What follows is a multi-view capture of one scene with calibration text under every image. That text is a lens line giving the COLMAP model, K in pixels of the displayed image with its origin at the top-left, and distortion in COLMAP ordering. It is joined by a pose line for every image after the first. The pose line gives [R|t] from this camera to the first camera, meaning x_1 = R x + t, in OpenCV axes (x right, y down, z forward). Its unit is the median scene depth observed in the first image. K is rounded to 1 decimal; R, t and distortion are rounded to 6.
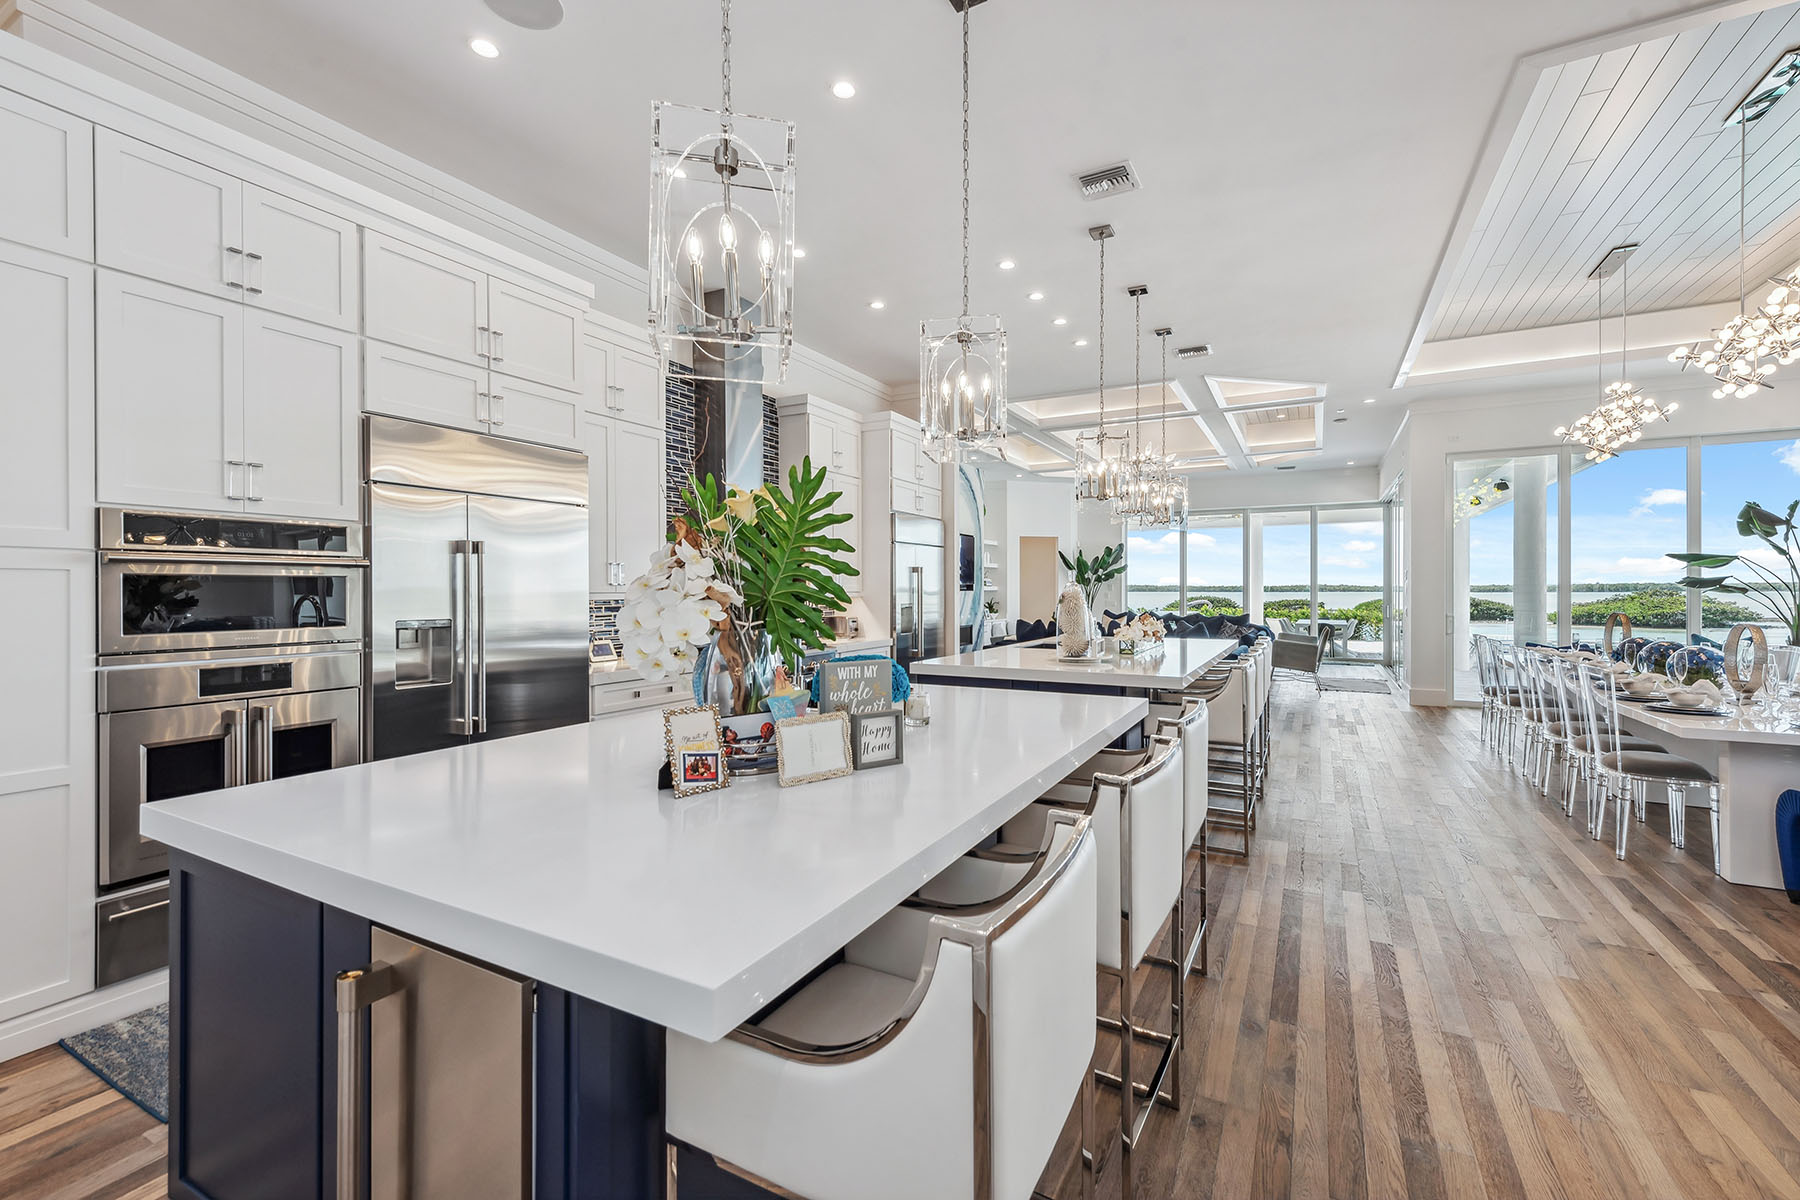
lens RADIAL K [[741.9, 0, 892.8], [0, 741.9, 595.2], [0, 0, 1]] dist [-0.002129, -0.000548]
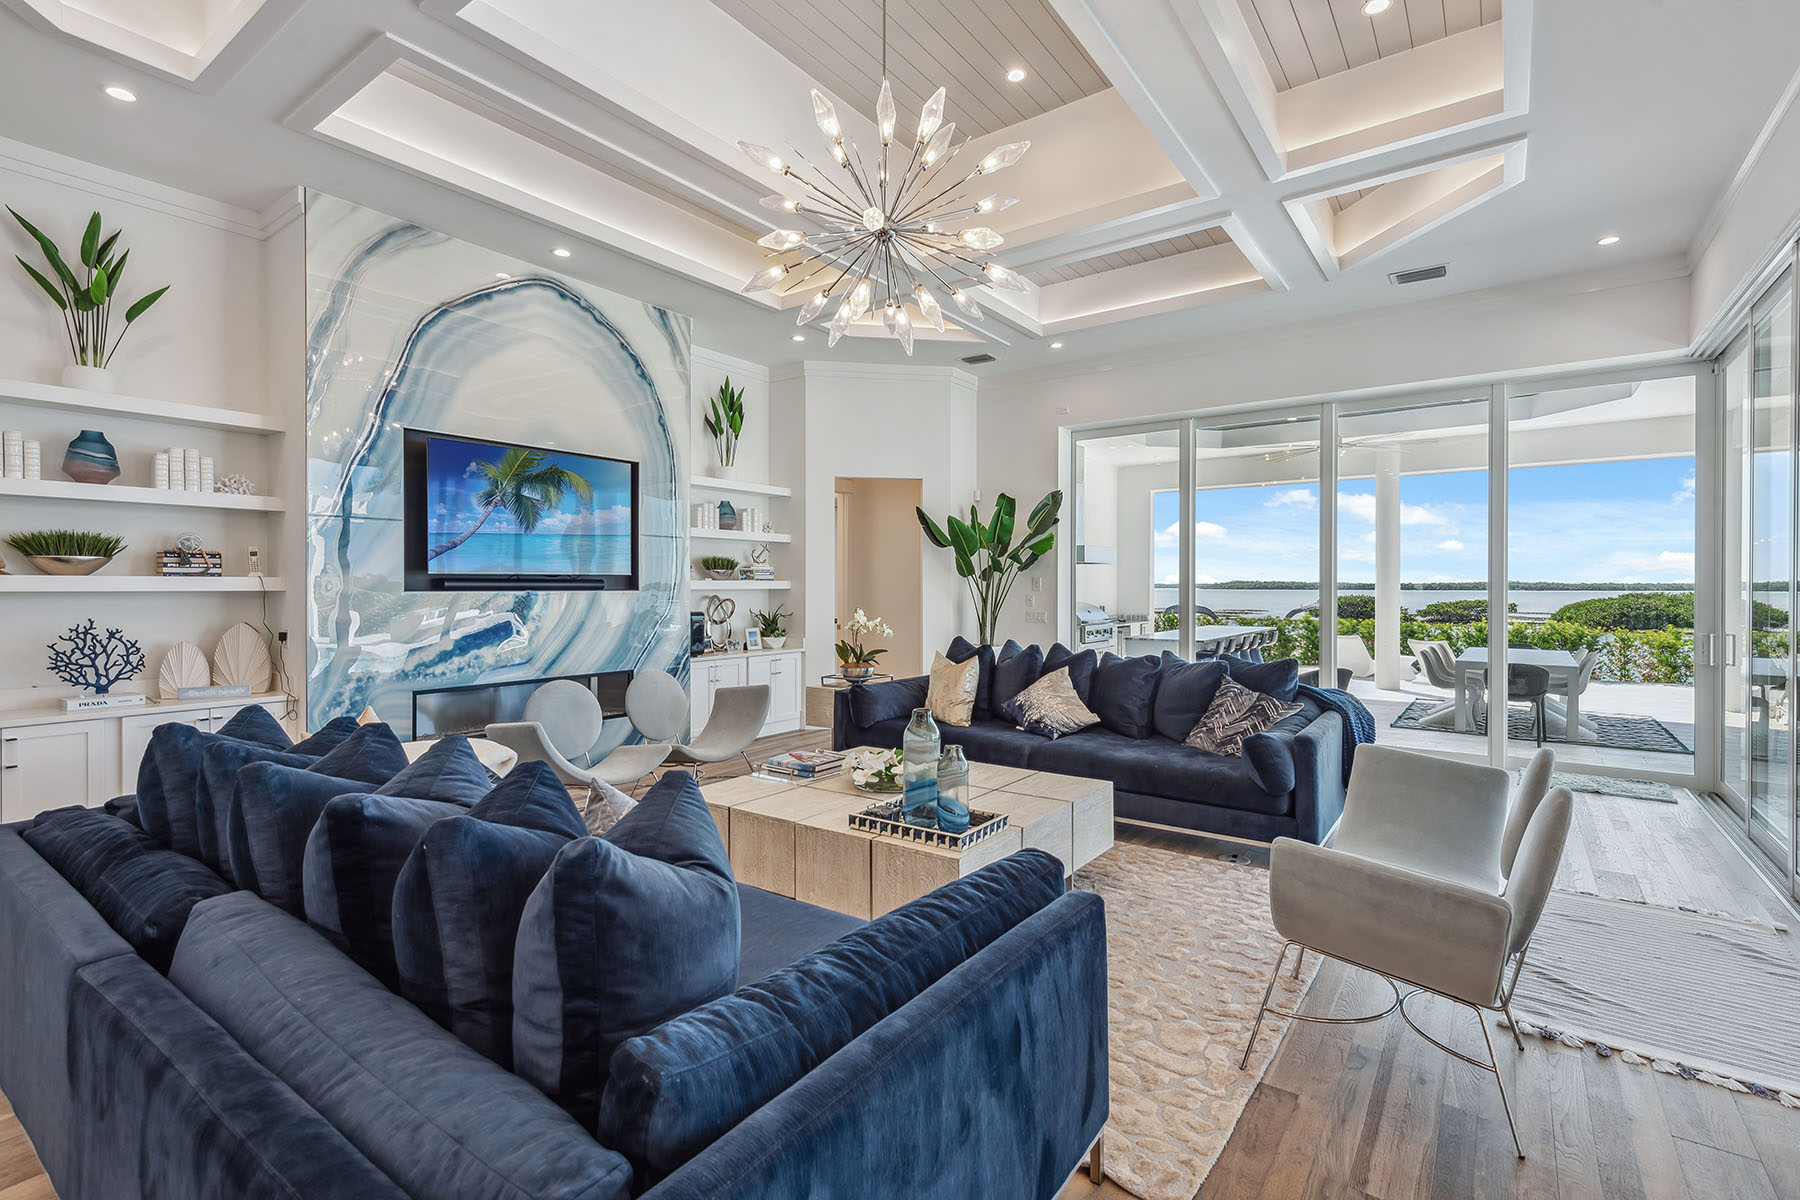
lens RADIAL K [[829.3, 0, 905.7], [0, 829.3, 593.8], [0, 0, 1]] dist [0.010457, 0.000209]
pose [[0.994525, -0.001956, -0.104485, 0.254744], [0.001619, 0.999993, -0.003305, -0.001601], [0.104490, 0.003117, 0.994521, 0.442710]]
